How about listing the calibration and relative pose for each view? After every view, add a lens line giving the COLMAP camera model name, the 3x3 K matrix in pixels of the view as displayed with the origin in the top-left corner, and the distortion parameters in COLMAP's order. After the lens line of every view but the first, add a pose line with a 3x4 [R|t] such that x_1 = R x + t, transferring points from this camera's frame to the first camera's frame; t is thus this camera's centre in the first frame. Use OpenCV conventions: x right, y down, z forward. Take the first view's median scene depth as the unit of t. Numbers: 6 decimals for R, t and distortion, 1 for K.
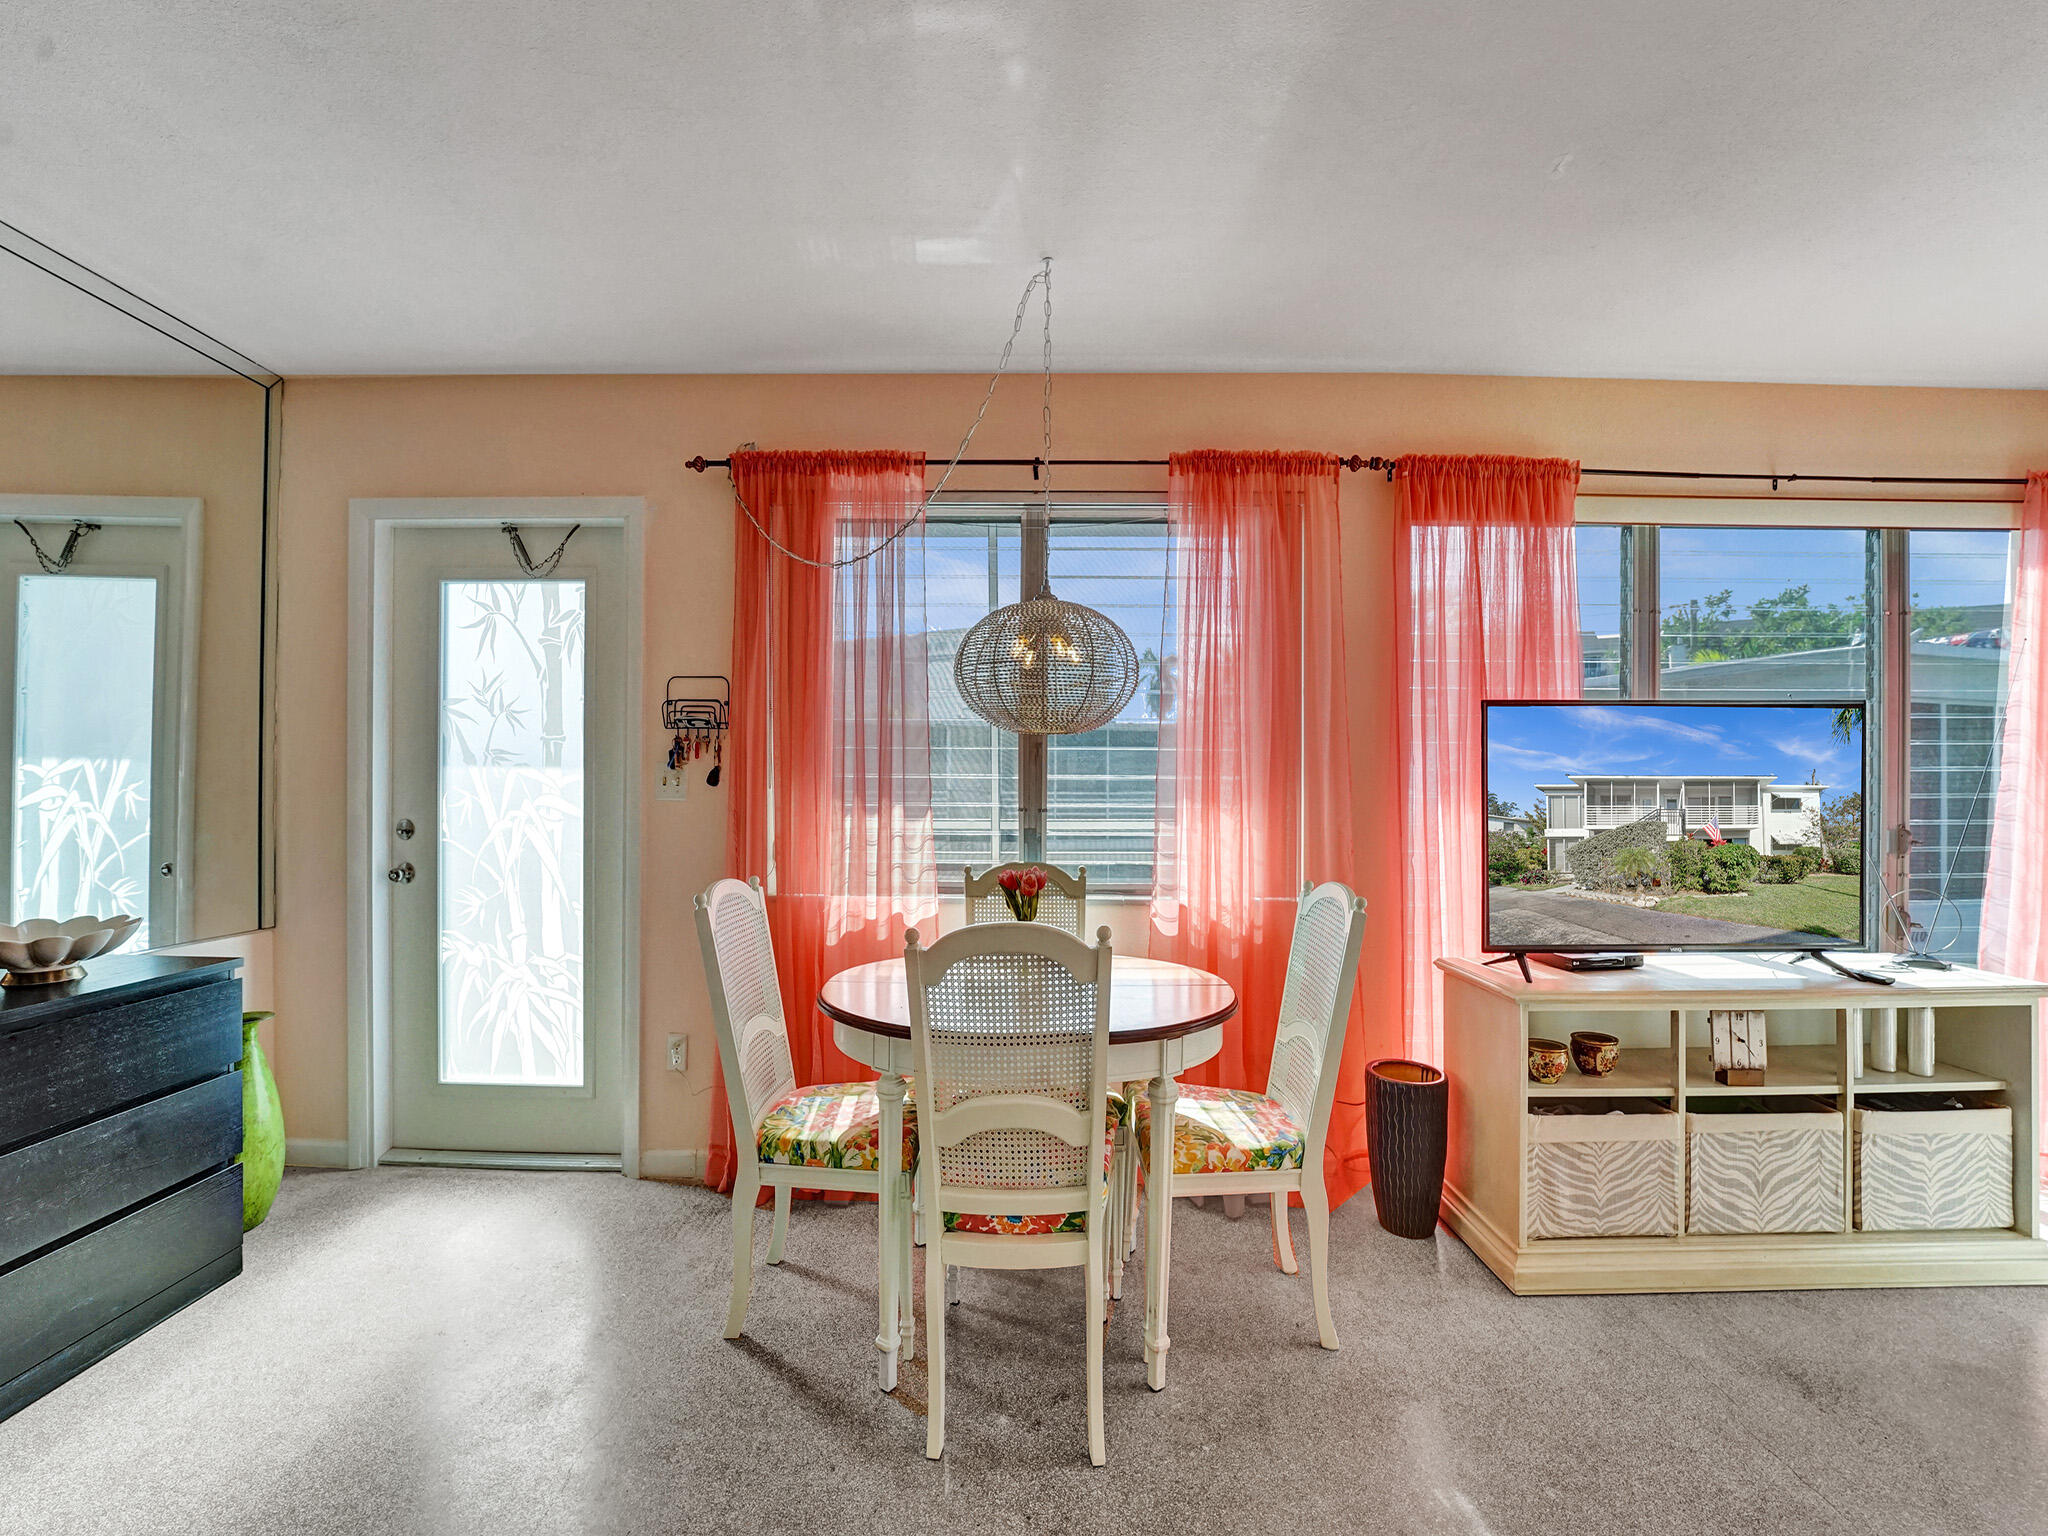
lens RADIAL K [[848.8, 0, 1018.5], [0, 848.8, 780.3], [0, 0, 1]] dist [-0.023139, 0.000332]
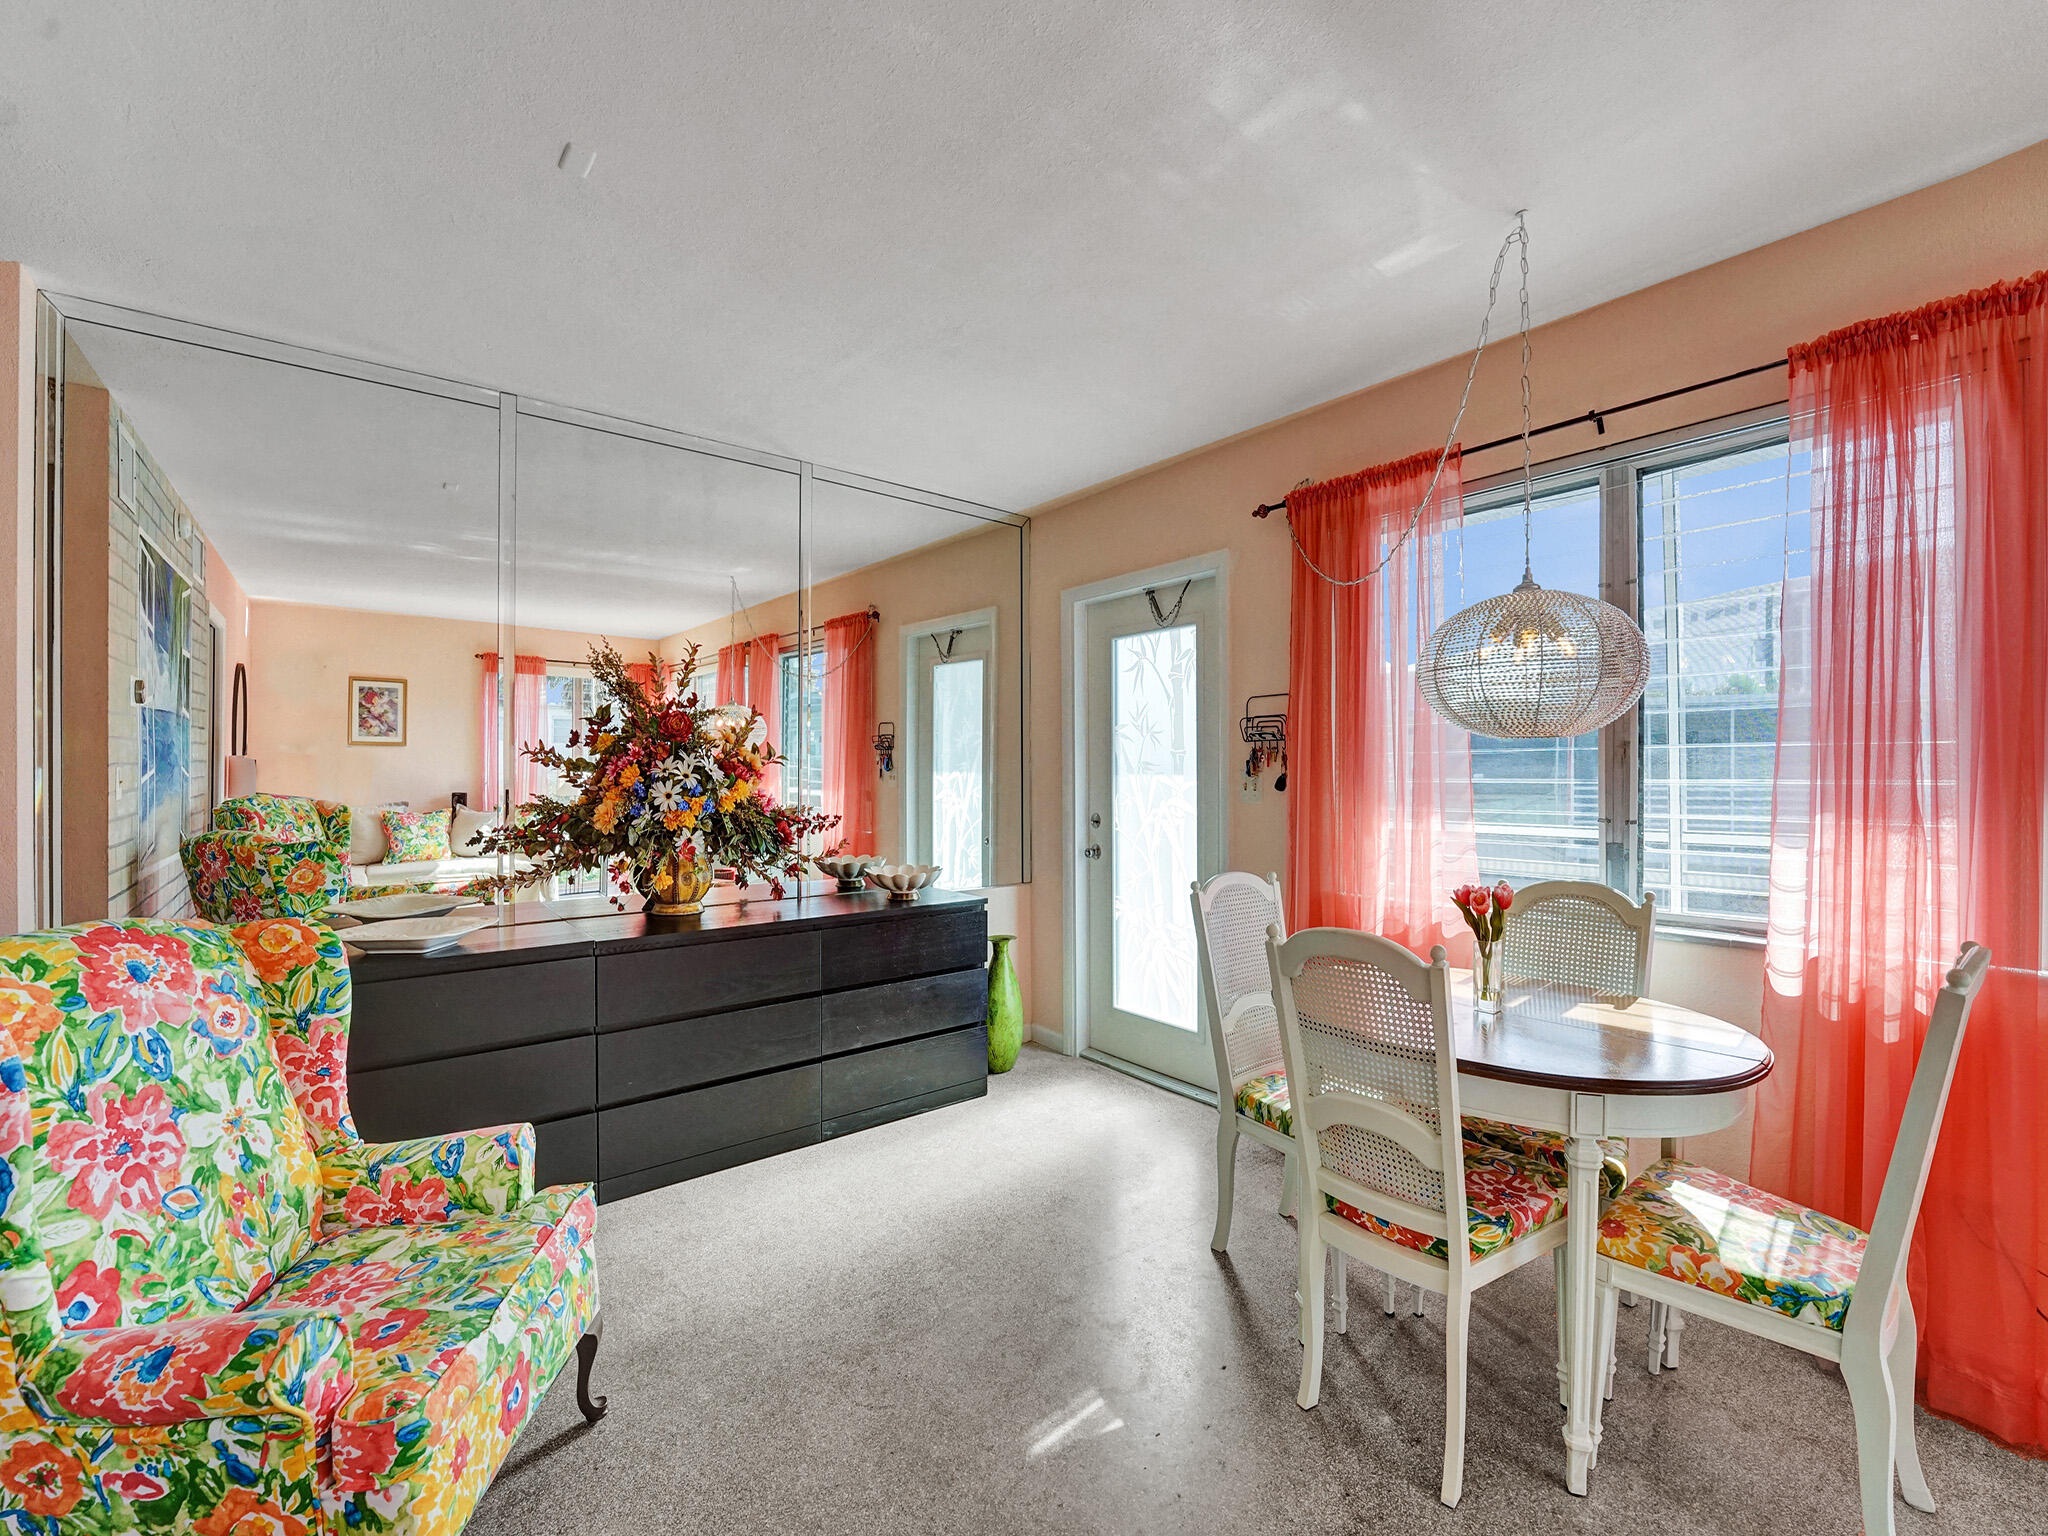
lens RADIAL K [[848.8, 0, 1018.5], [0, 848.8, 780.3], [0, 0, 1]] dist [-0.023139, 0.000332]
pose [[0.633368, -0.003669, -0.773842, 0.306887], [0.007863, 0.999968, 0.001694, -0.012767], [0.773811, -0.007158, 0.633376, 0.010064]]
